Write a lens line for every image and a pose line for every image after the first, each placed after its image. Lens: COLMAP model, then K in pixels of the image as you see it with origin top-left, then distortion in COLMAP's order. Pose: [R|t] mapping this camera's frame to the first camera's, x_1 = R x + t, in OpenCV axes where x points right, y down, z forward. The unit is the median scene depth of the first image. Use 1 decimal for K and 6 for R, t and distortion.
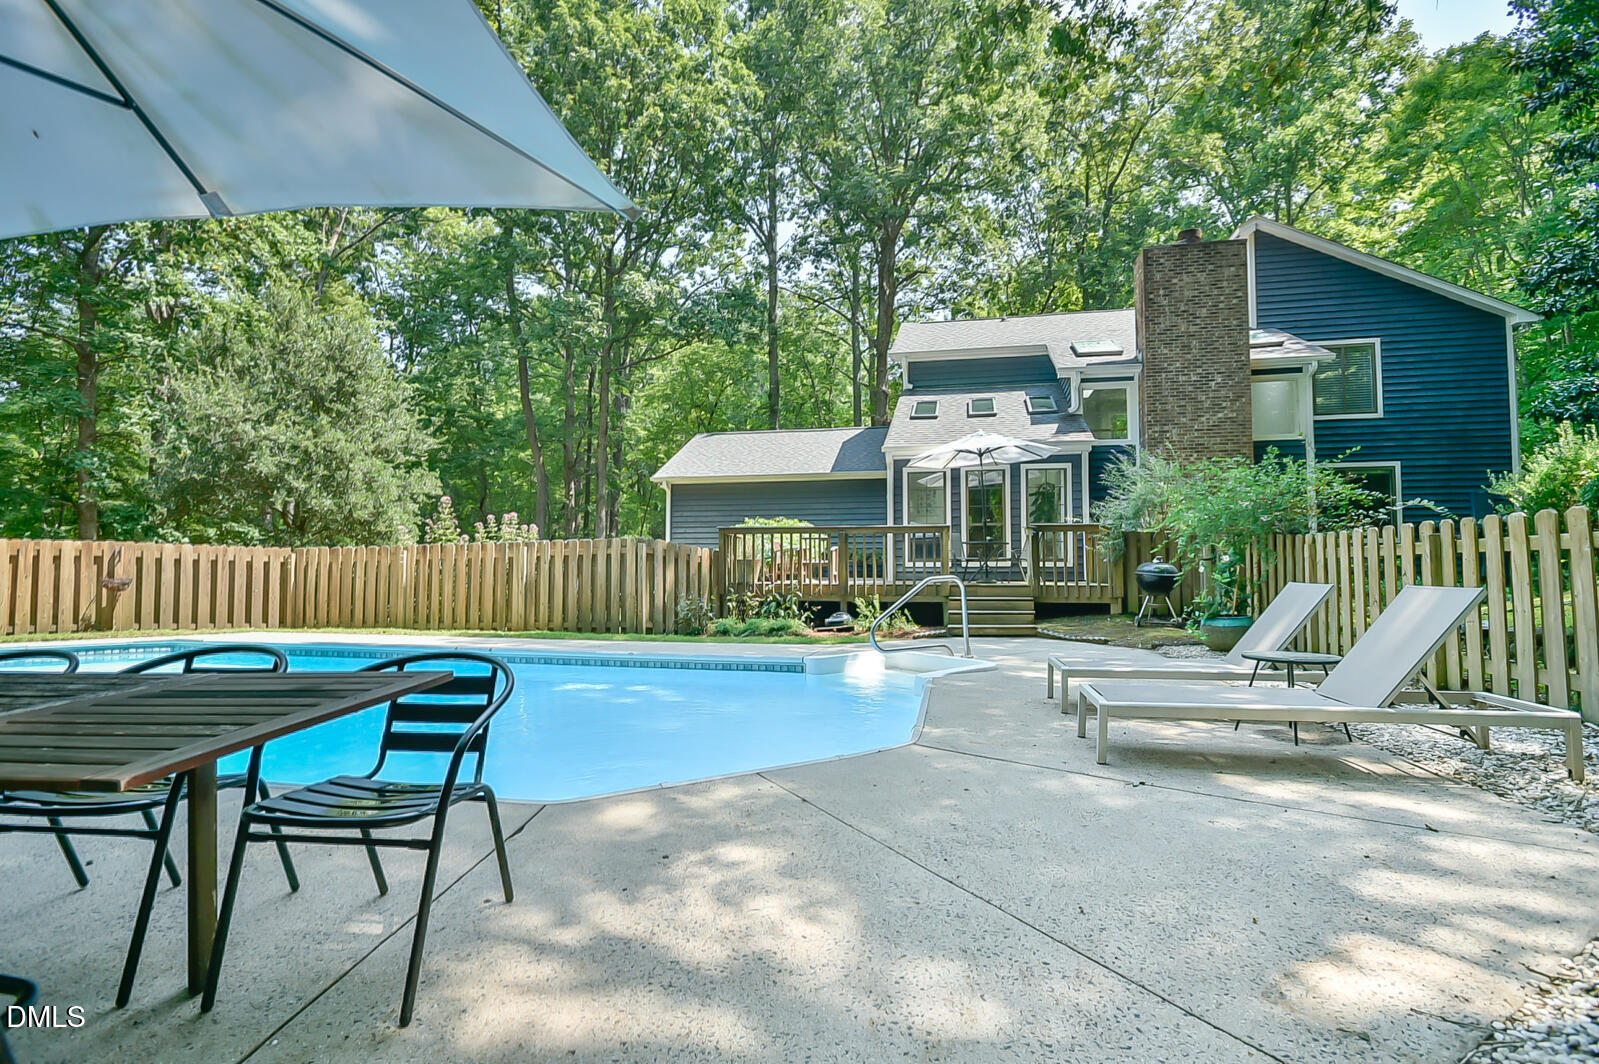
lens RADIAL K [[757.8, 0, 801.0], [0, 757.8, 535.7], [0, 0, 1]] dist [-0.016307, 0.002786]
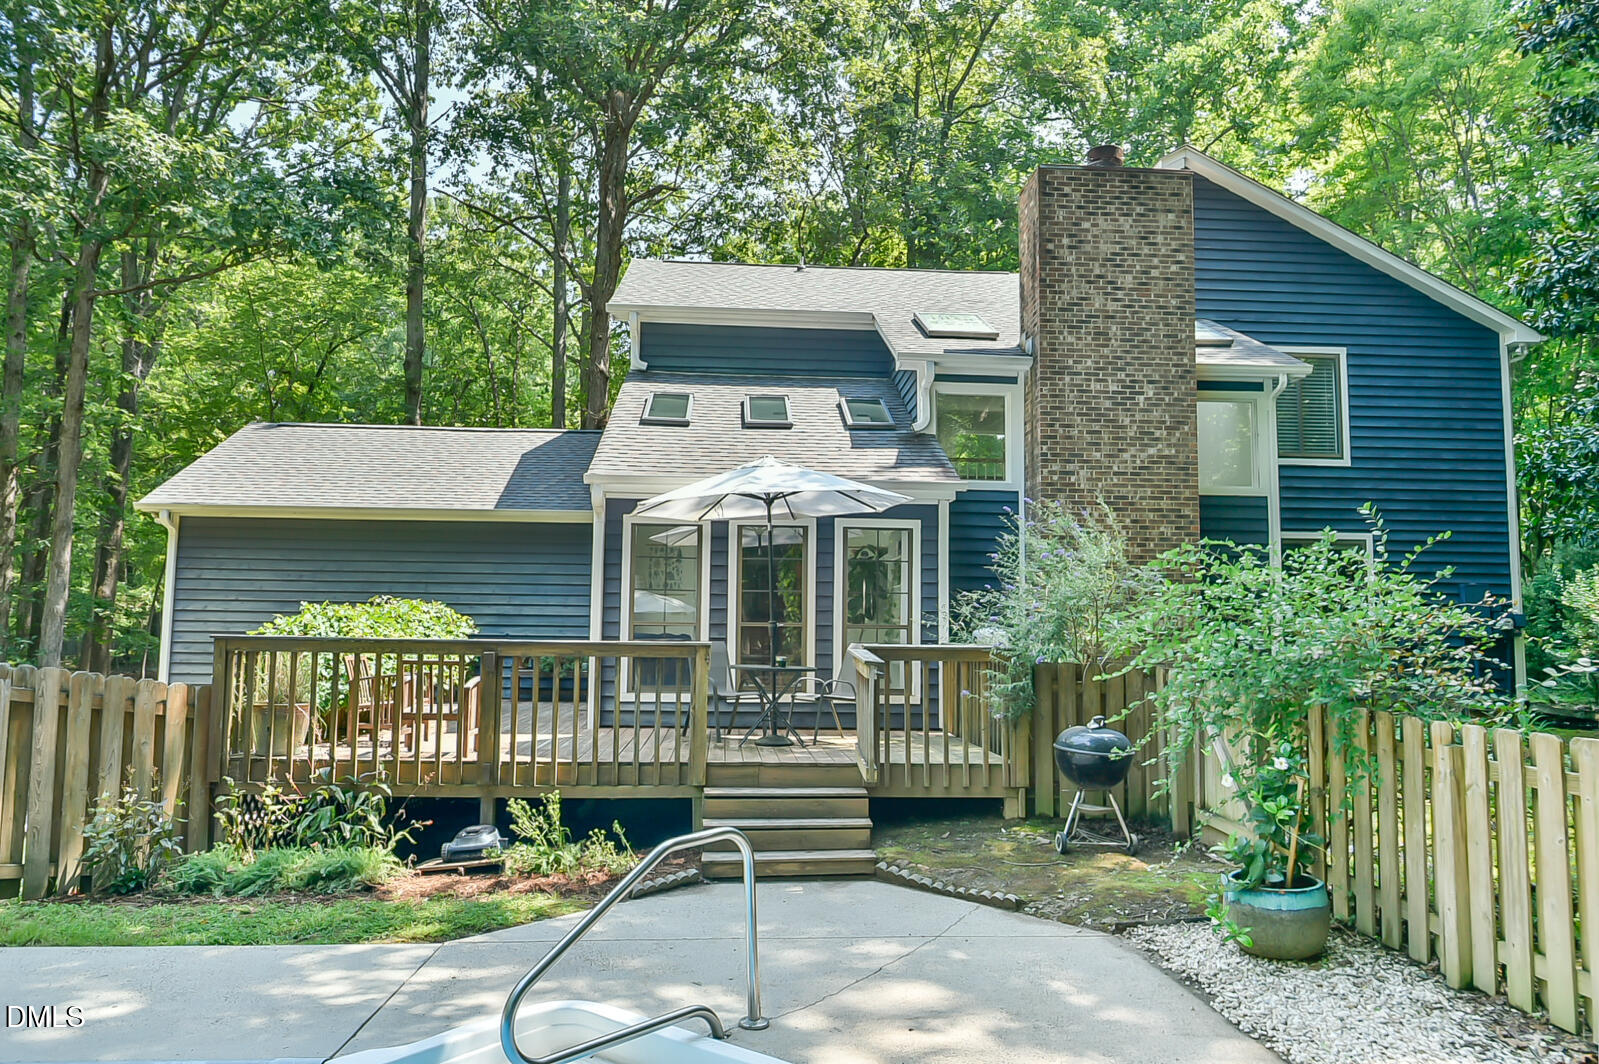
lens RADIAL K [[1112.3, 0, 796.9], [0, 1112.3, 535.1], [0, 0, 1]] dist [-0.019393, 0.013039]
pose [[0.959563, 0.037174, 0.279029, 0.034272], [-0.024361, 0.998490, -0.049246, -0.039611], [-0.280438, 0.040457, 0.959019, 0.216467]]
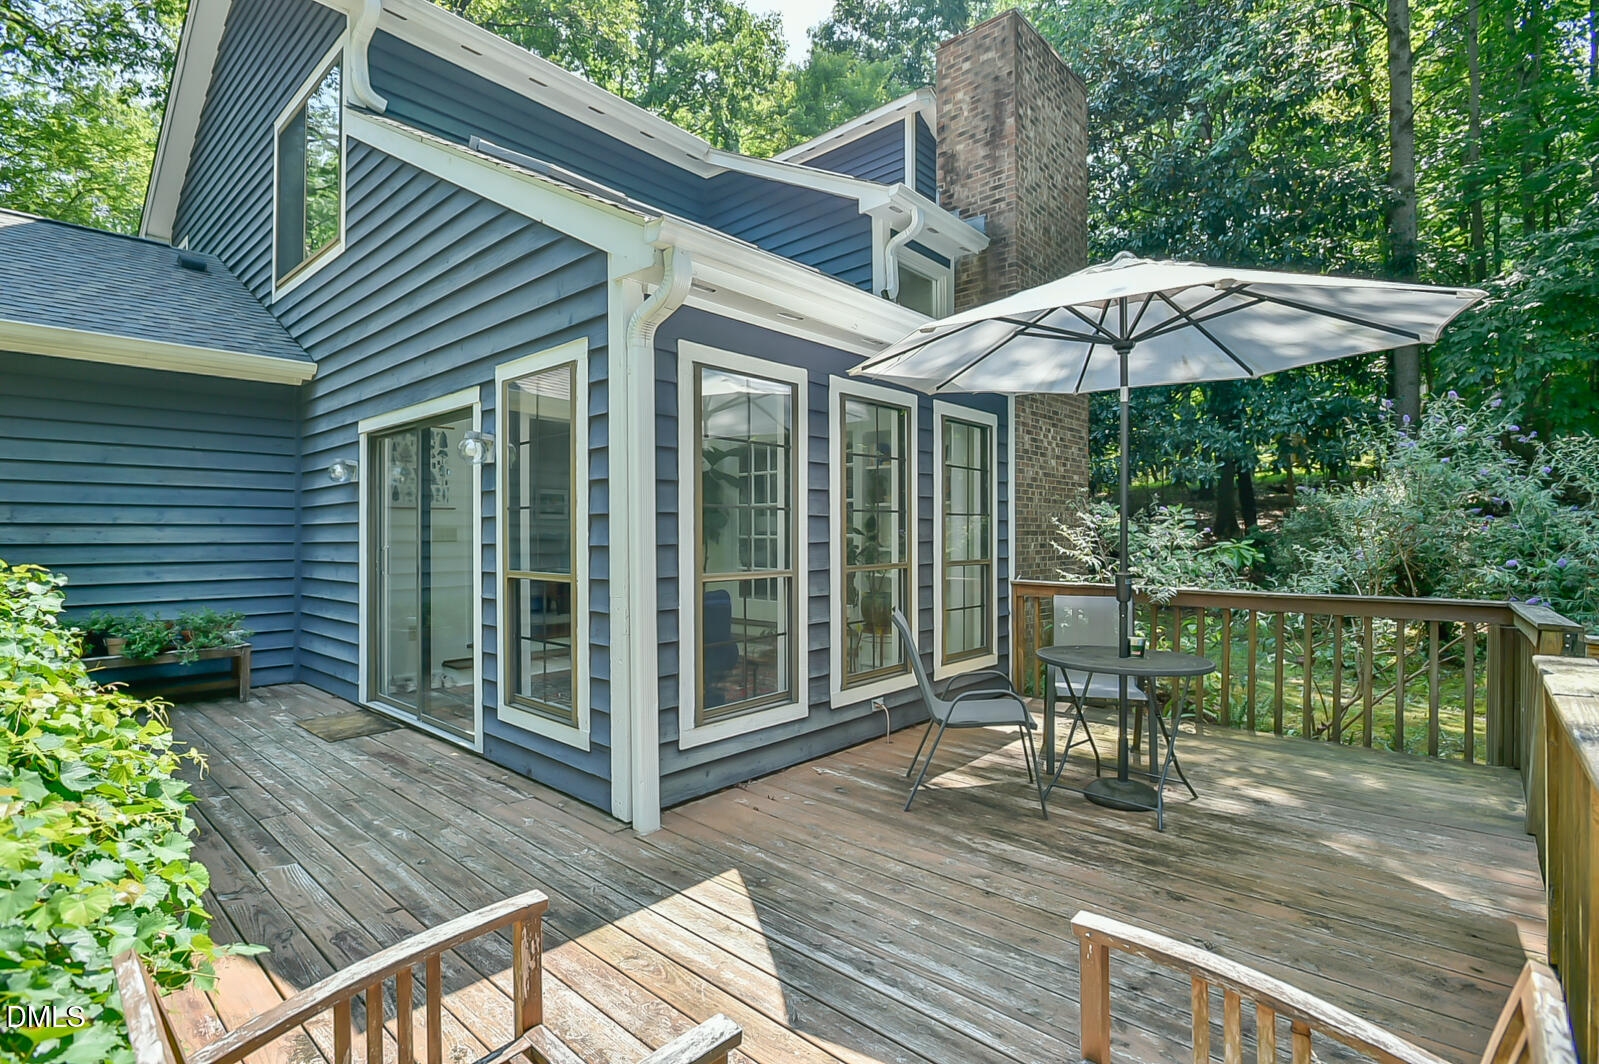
lens RADIAL K [[757.8, 0, 796.9], [0, 757.8, 532.4], [0, 0, 1]] dist [-0.016307, 0.002786]
pose [[0.490355, -0.000292, 0.871523, -0.055895], [-0.034954, 0.999189, 0.020001, -0.034625], [-0.870821, -0.040271, 0.489947, 0.849637]]
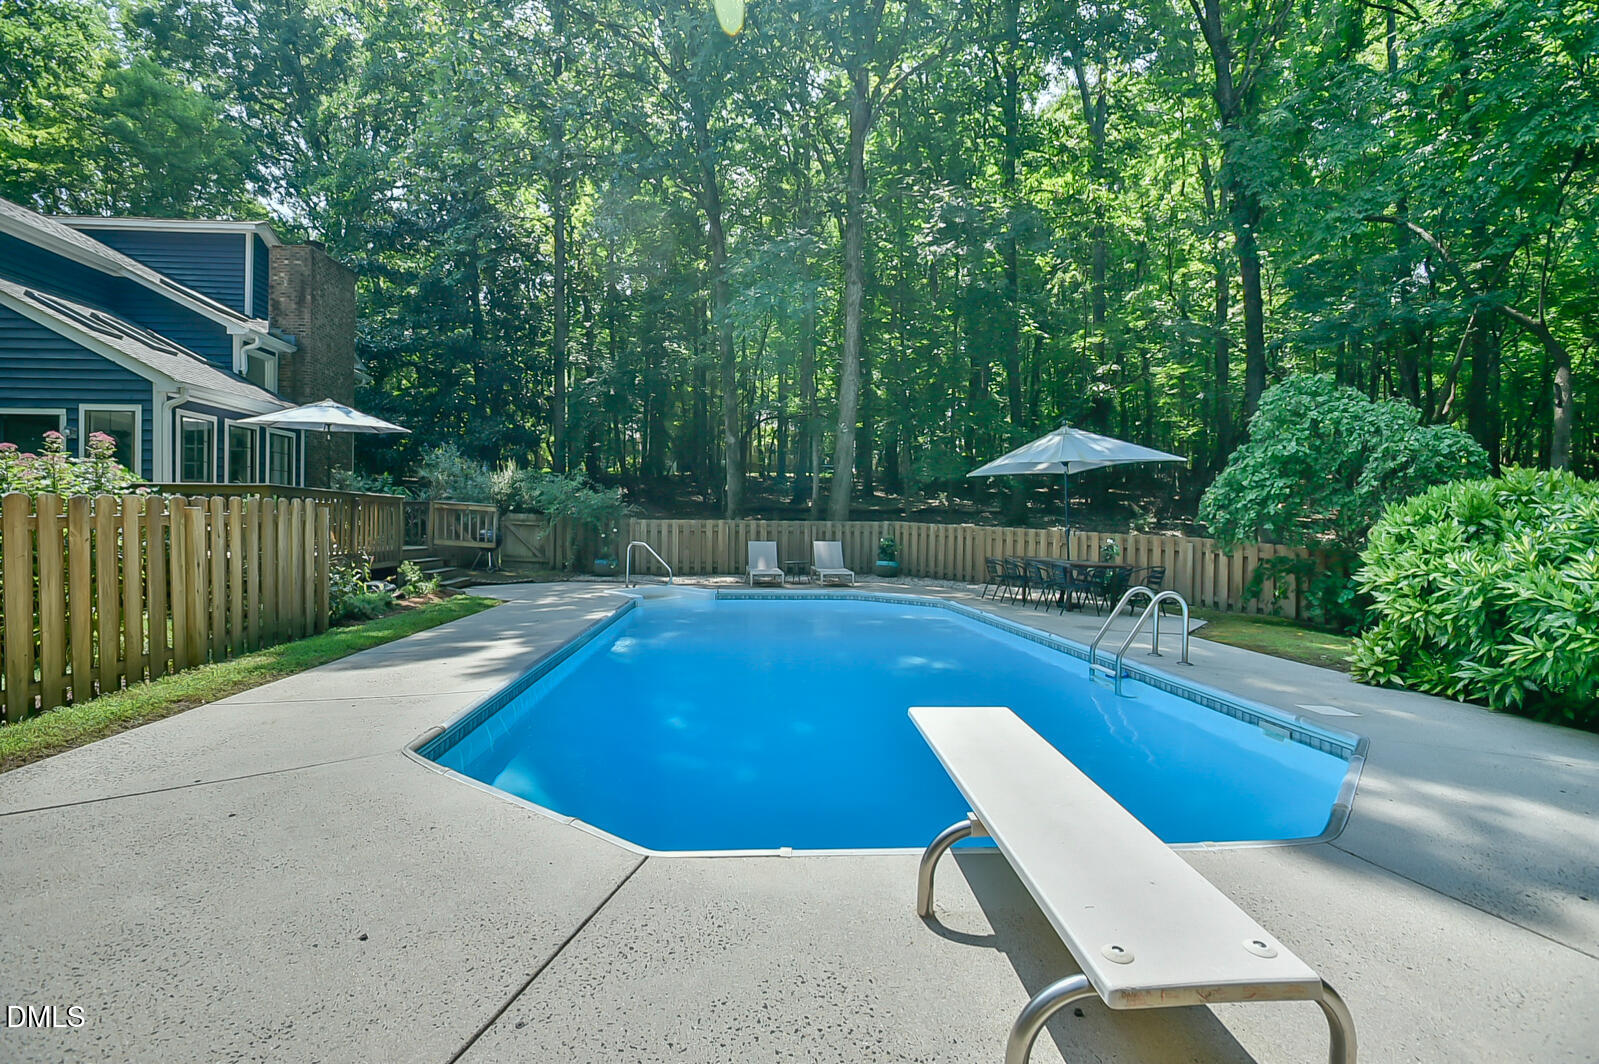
lens RADIAL K [[757.8, 0, 807.9], [0, 757.8, 535.2], [0, 0, 1]] dist [-0.016307, 0.002786]
pose [[-0.293302, -0.014755, 0.955906, -0.823394], [-0.052791, 0.998605, -0.000784, 0.009420], [-0.954561, -0.050693, -0.293672, 0.589967]]
